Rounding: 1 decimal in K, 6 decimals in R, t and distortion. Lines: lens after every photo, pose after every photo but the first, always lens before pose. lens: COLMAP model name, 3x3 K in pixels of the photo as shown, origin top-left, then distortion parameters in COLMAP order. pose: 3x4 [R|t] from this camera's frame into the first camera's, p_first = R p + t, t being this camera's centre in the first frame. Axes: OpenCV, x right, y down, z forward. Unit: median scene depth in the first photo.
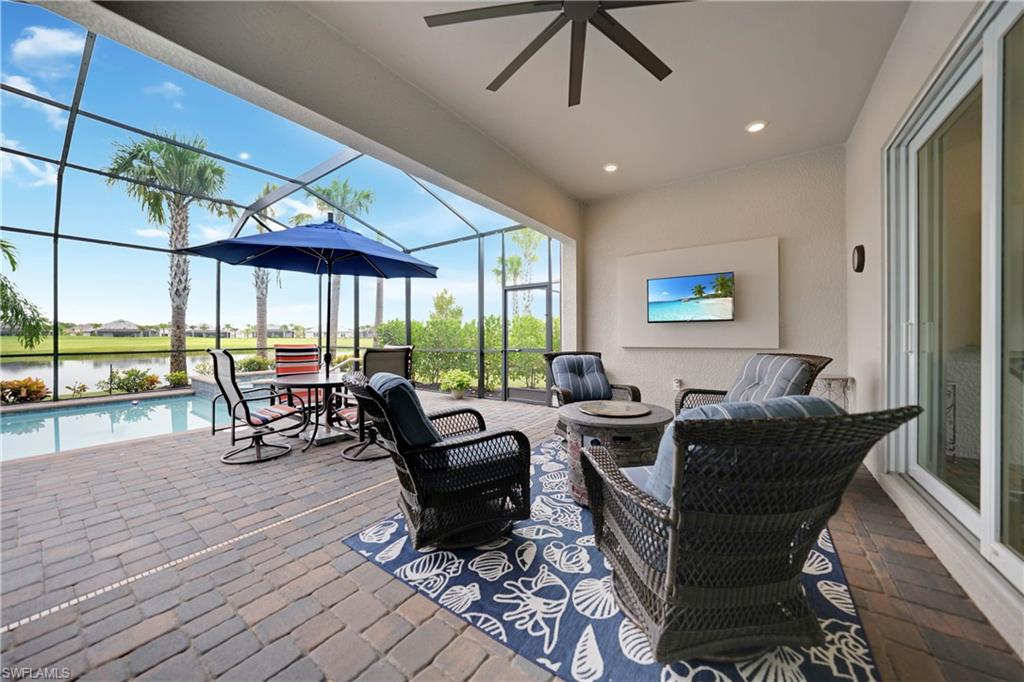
lens RADIAL K [[357.6, 0, 518.7], [0, 357.6, 339.5], [0, 0, 1]] dist [-0.024280, 0.005116]
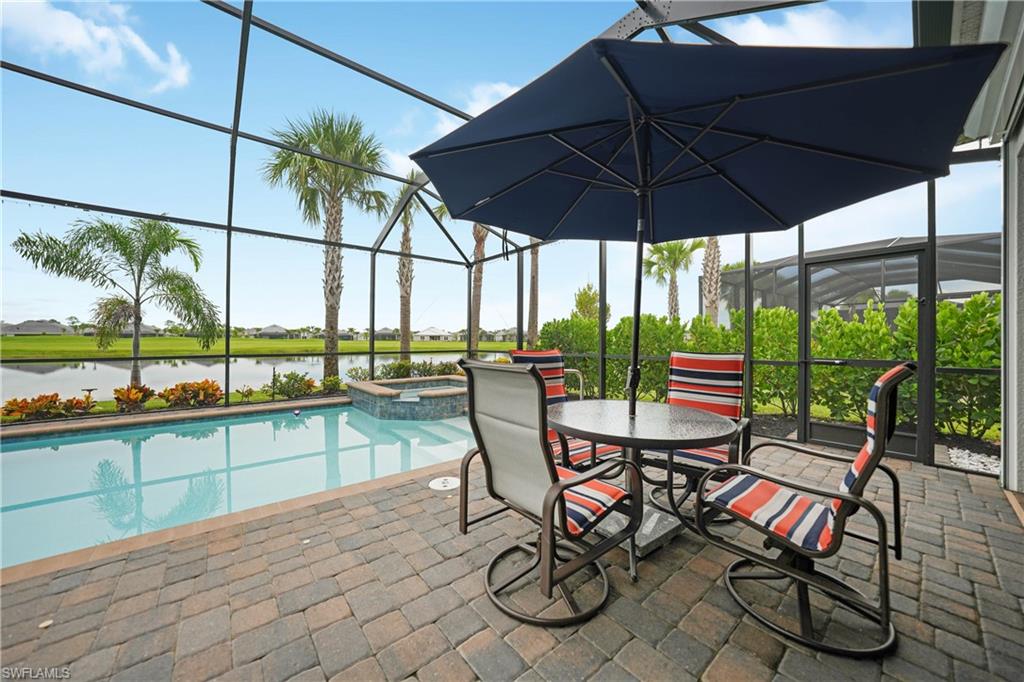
lens RADIAL K [[357.6, 0, 518.9], [0, 357.6, 340.8], [0, 0, 1]] dist [-0.024280, 0.005116]
pose [[0.970263, 0.005037, -0.241999, -0.265263], [-0.006686, 0.999960, -0.005996, 0.001353], [0.241959, 0.007436, 0.970258, 0.209013]]
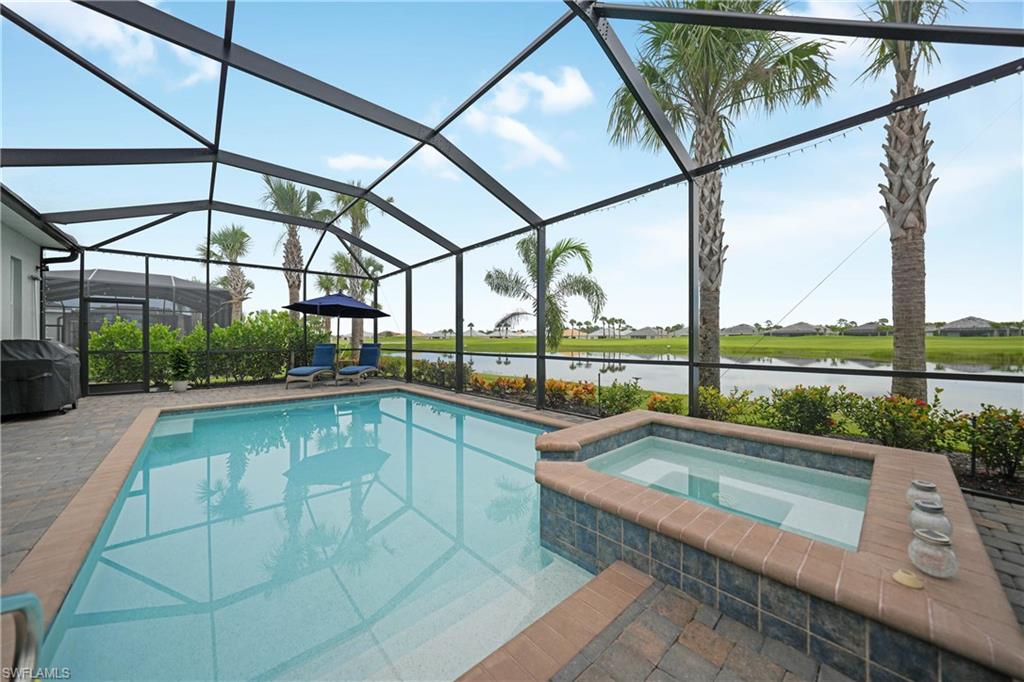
lens RADIAL K [[357.6, 0, 531.0], [0, 357.6, 340.8], [0, 0, 1]] dist [-0.024280, 0.005116]
pose [[-0.215865, 0.010808, -0.976363, -0.343008], [-0.006509, 0.999901, 0.012508, -0.005765], [0.976402, 0.009056, -0.215773, 0.732032]]
